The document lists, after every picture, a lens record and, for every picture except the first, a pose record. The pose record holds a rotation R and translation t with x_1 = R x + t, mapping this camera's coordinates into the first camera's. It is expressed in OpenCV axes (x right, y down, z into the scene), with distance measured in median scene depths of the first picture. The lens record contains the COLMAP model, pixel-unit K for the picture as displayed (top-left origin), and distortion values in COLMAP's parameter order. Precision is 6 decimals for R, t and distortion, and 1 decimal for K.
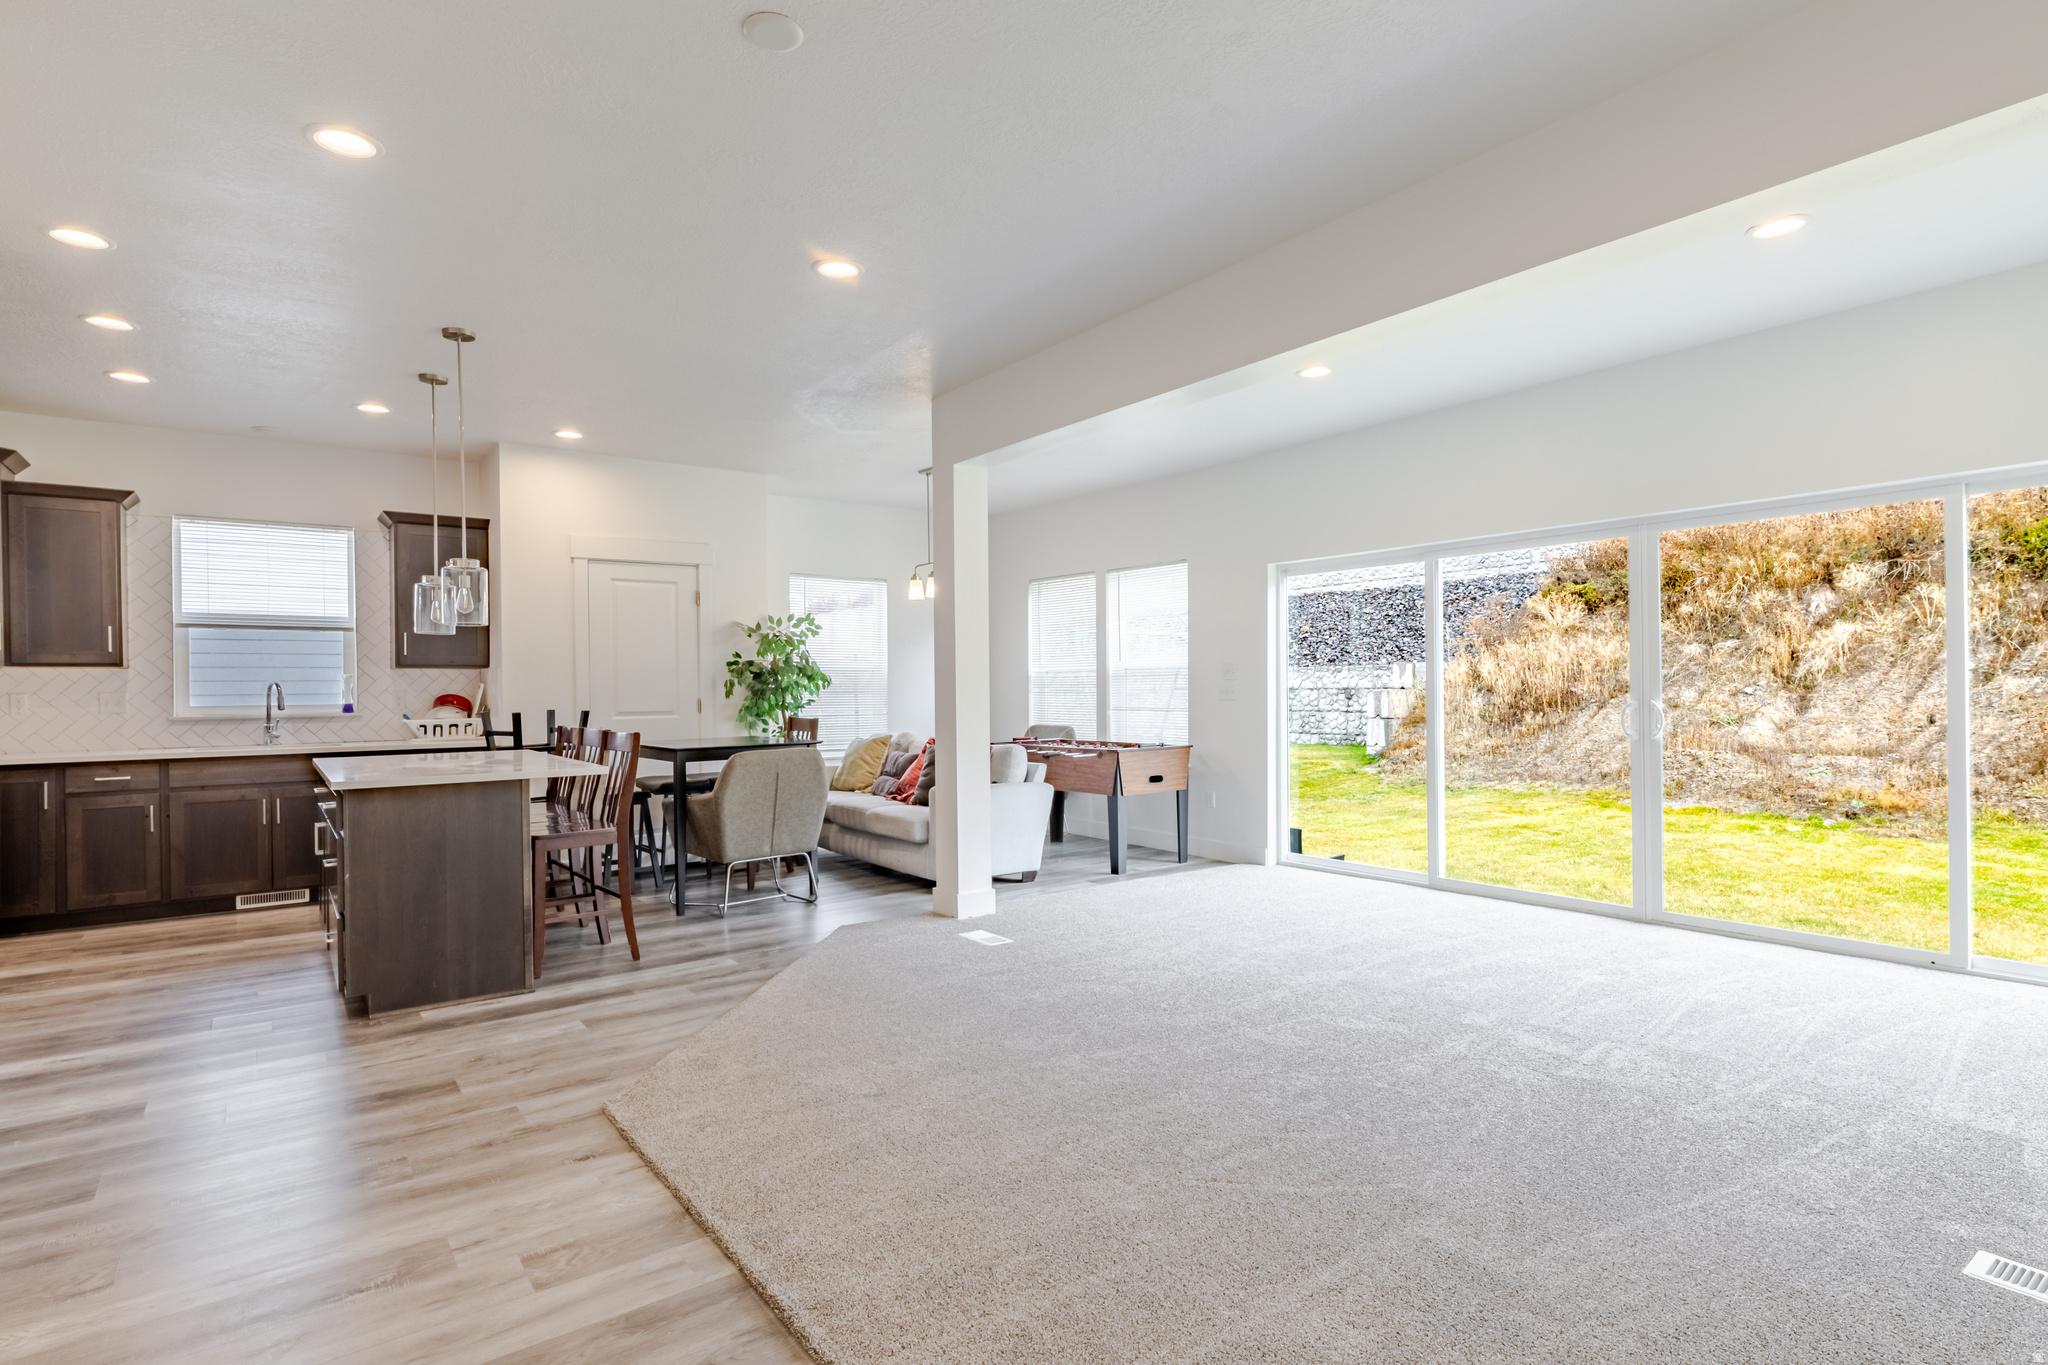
lens RADIAL K [[1032.9, 0, 1022.0], [0, 1032.9, 687.9], [0, 0, 1]] dist [-0.000277, 0.001484]
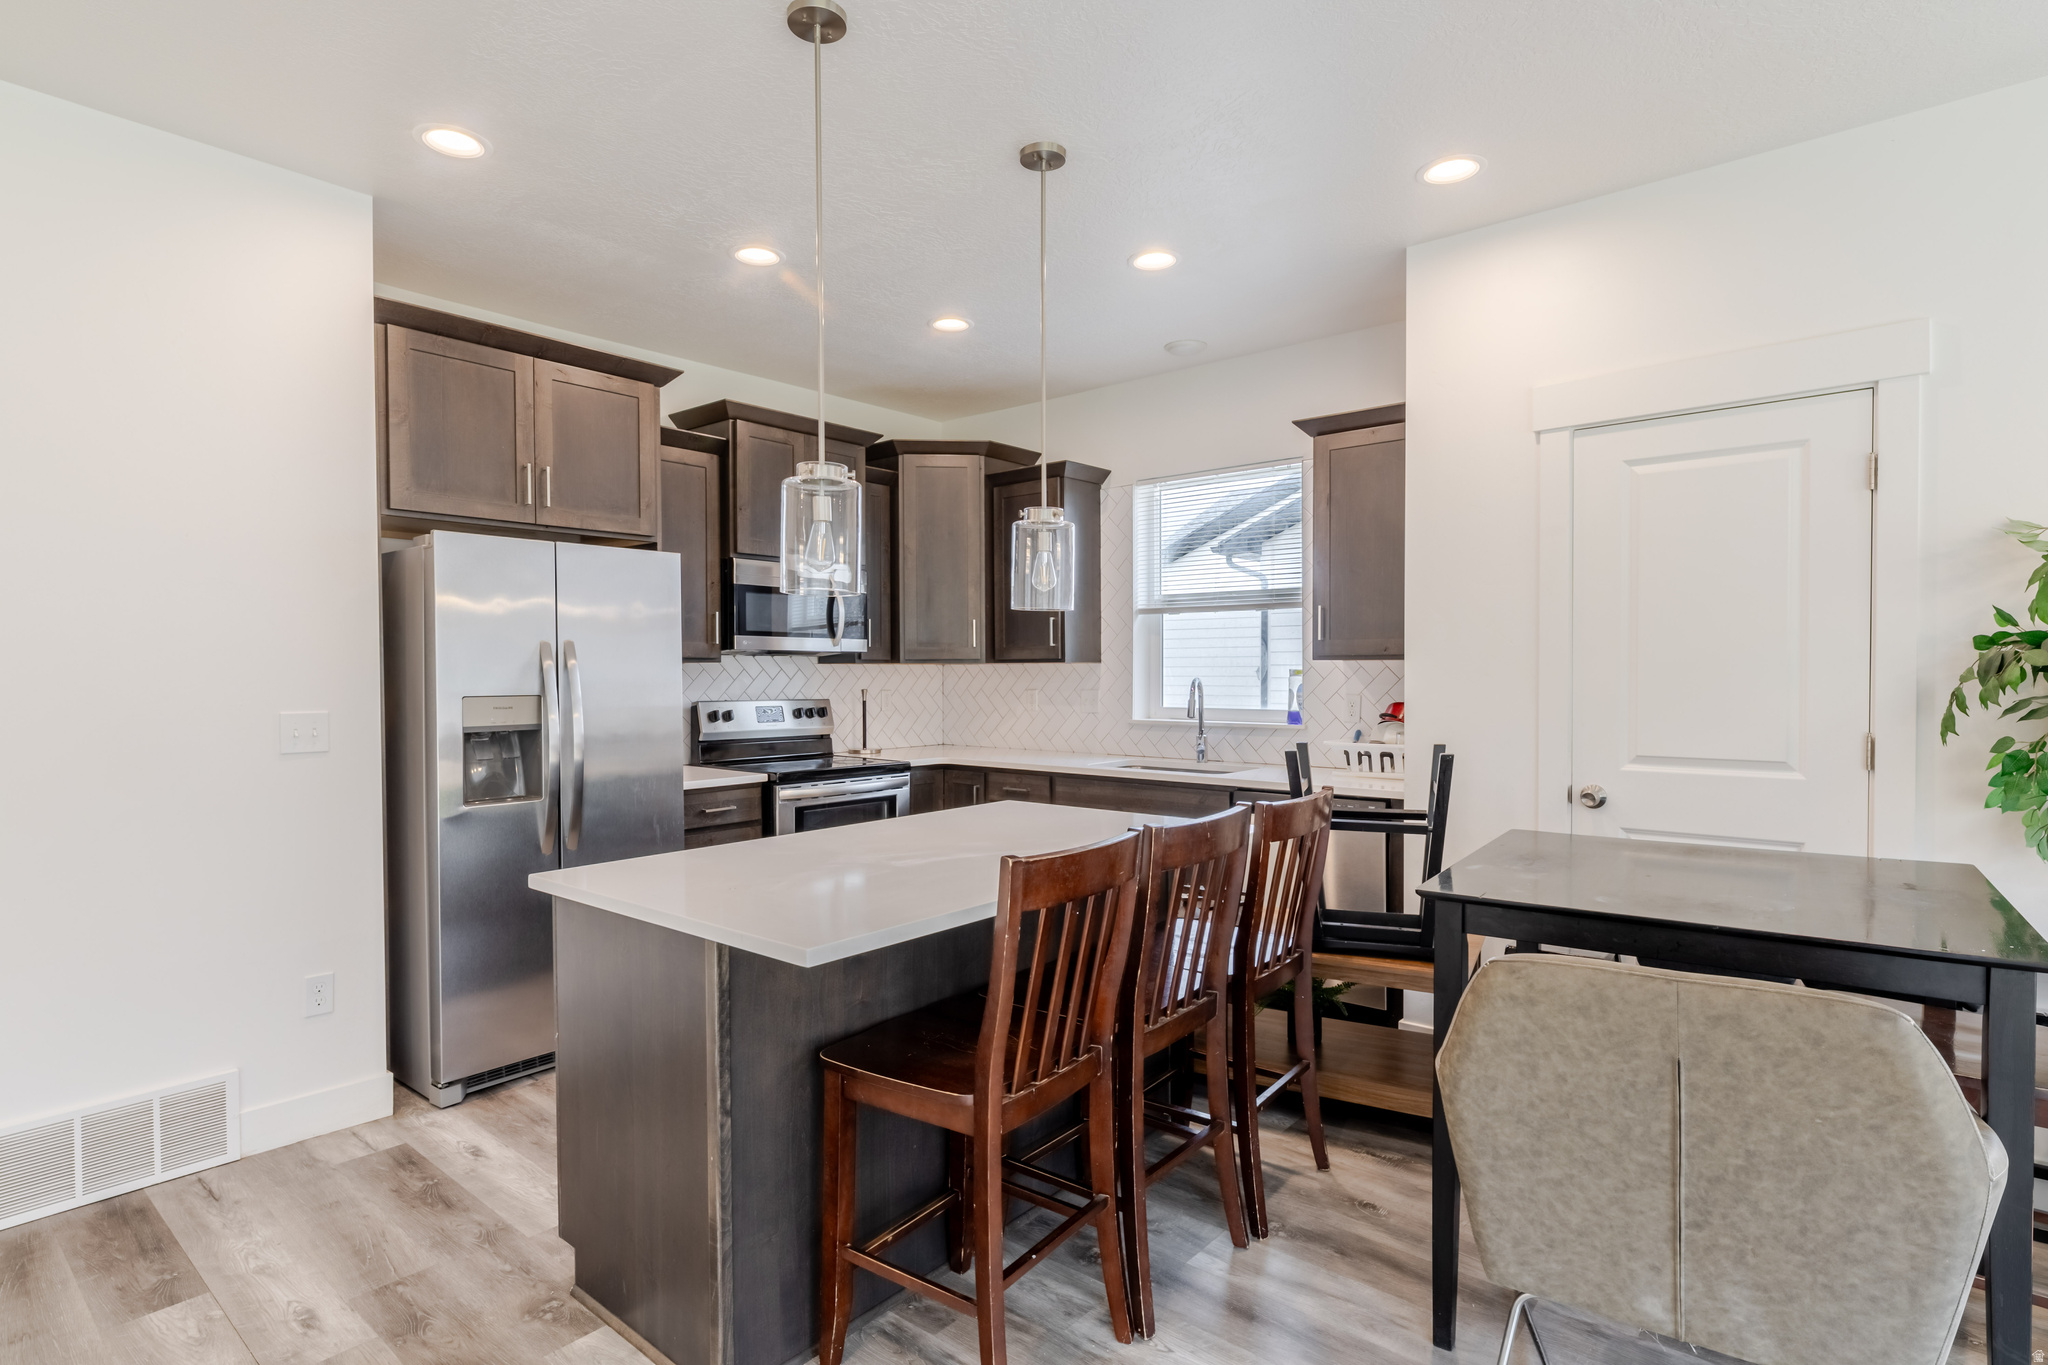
lens RADIAL K [[1032.9, 0, 1027.1], [0, 1032.9, 693.1], [0, 0, 1]] dist [-0.000277, 0.001484]
pose [[0.230365, 0.030773, -0.972618, -0.014453], [-0.000015, 0.999500, 0.031620, -0.020216], [0.973104, -0.007270, 0.230250, 0.708447]]
